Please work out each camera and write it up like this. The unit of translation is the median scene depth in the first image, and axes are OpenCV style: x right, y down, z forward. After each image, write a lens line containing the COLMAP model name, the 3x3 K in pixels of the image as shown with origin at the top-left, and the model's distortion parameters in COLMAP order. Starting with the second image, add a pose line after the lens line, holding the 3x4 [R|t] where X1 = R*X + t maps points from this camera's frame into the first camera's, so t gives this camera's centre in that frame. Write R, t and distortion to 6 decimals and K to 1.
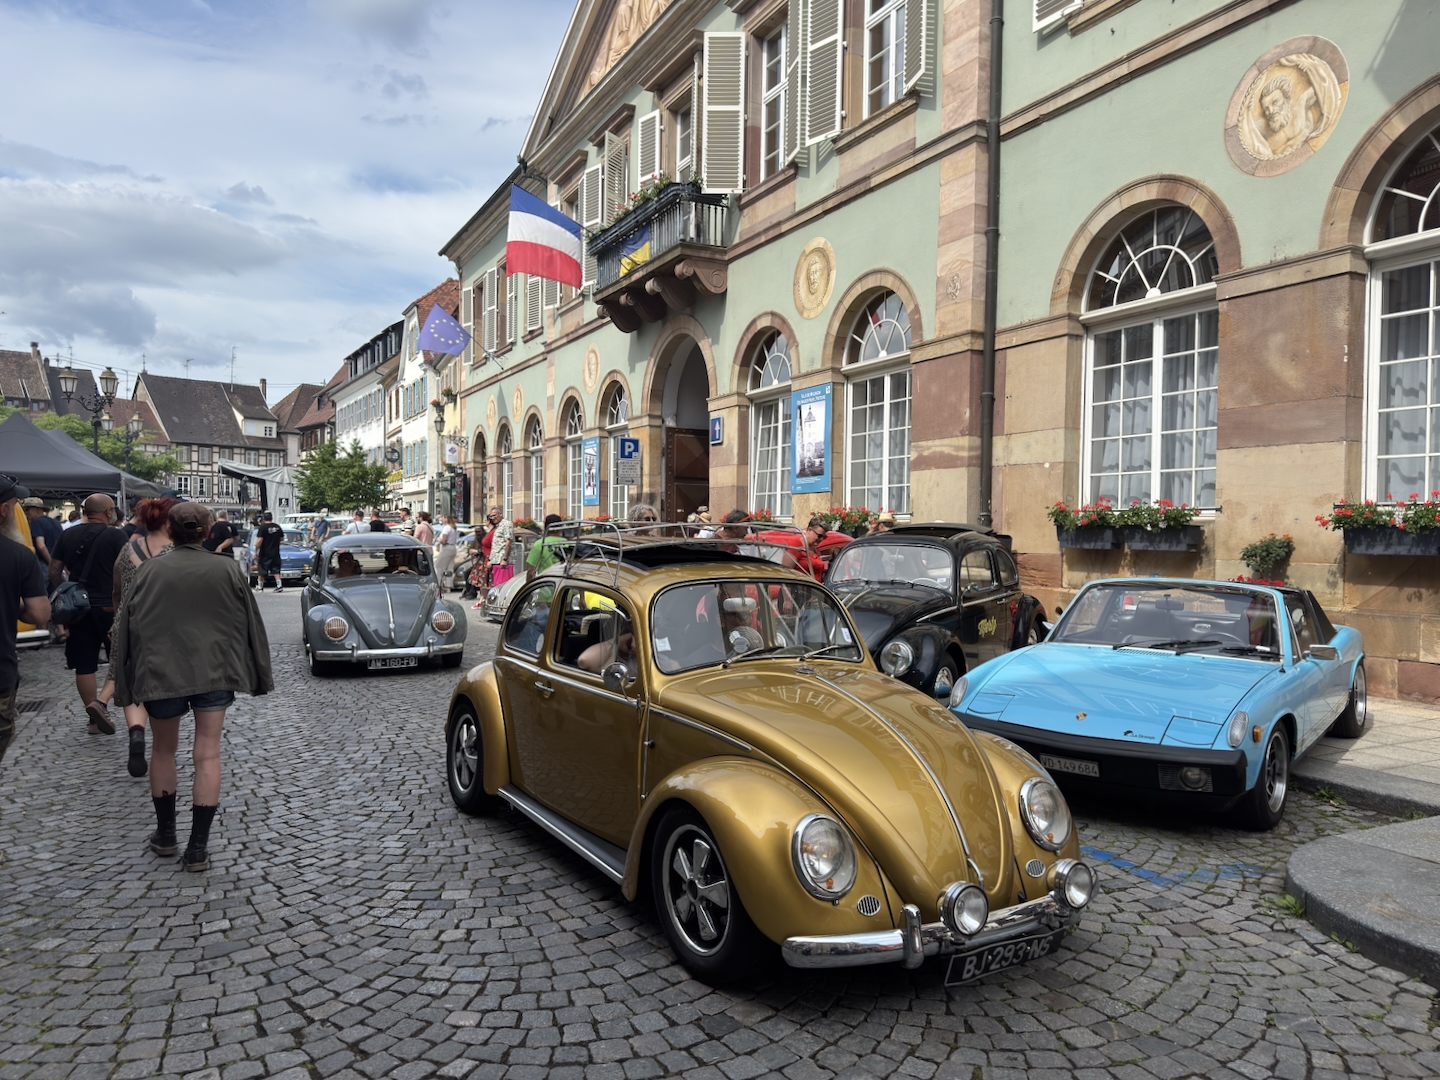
lens RADIAL K [[1015.8, 0, 716.6], [0, 1015.8, 545.5], [0, 0, 1]] dist [0.024389, -0.027061]
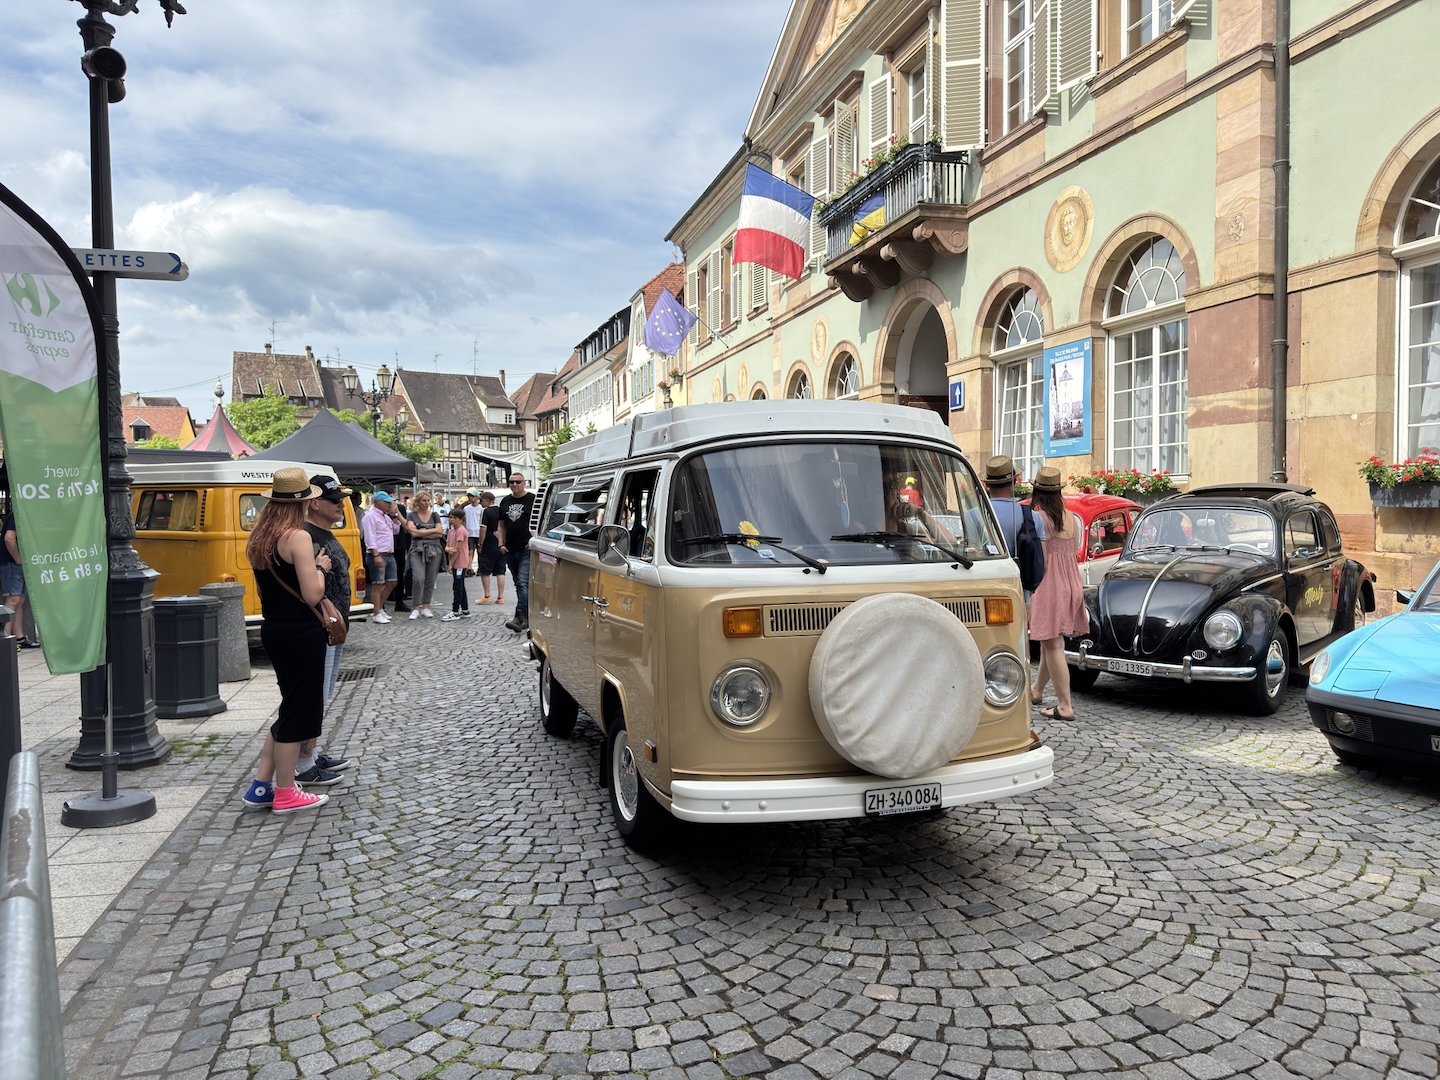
lens RADIAL K [[1005.4, 0, 726.9], [0, 1005.4, 541.9], [0, 0, 1]] dist [0.018333, -0.024511]
pose [[0.980962, -0.017883, -0.193374, -0.118650], [0.022707, 0.999483, 0.022758, -0.001092], [0.192867, -0.026715, 0.980861, 0.010058]]
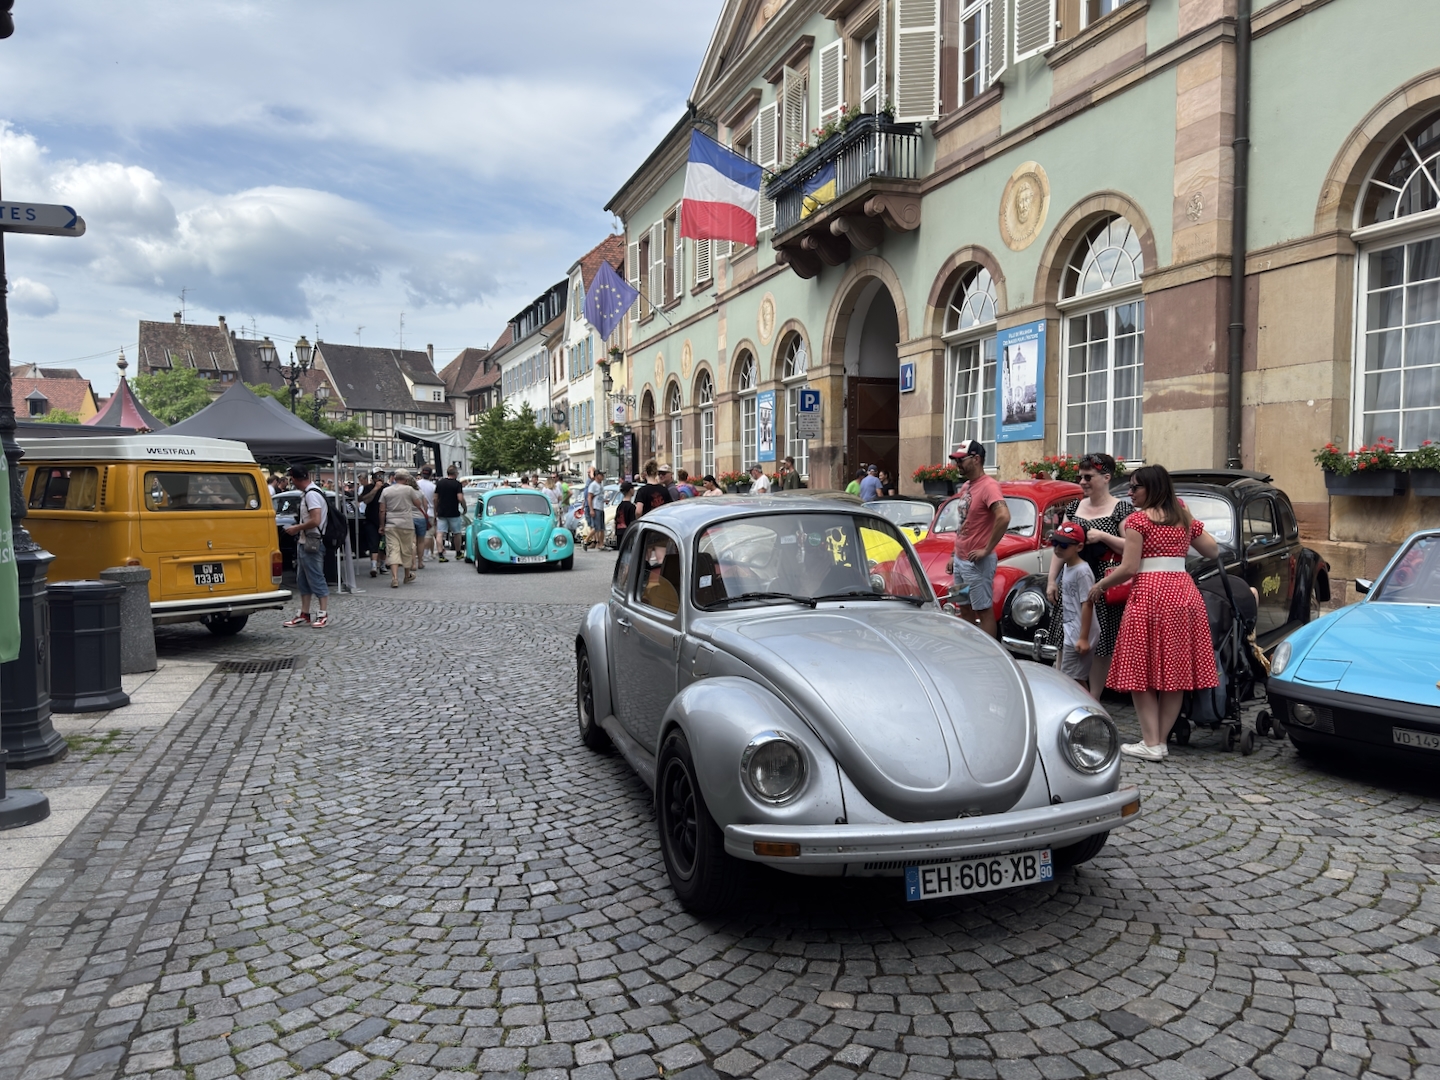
lens RADIAL K [[1042.5, 0, 718.3], [0, 1042.5, 544.2], [0, 0, 1]] dist [0.023967, -0.029615]
pose [[0.989363, -0.009339, -0.145169, -0.127200], [0.015133, 0.999130, 0.038856, 0.002255], [0.144680, -0.040640, 0.988644, 0.027424]]
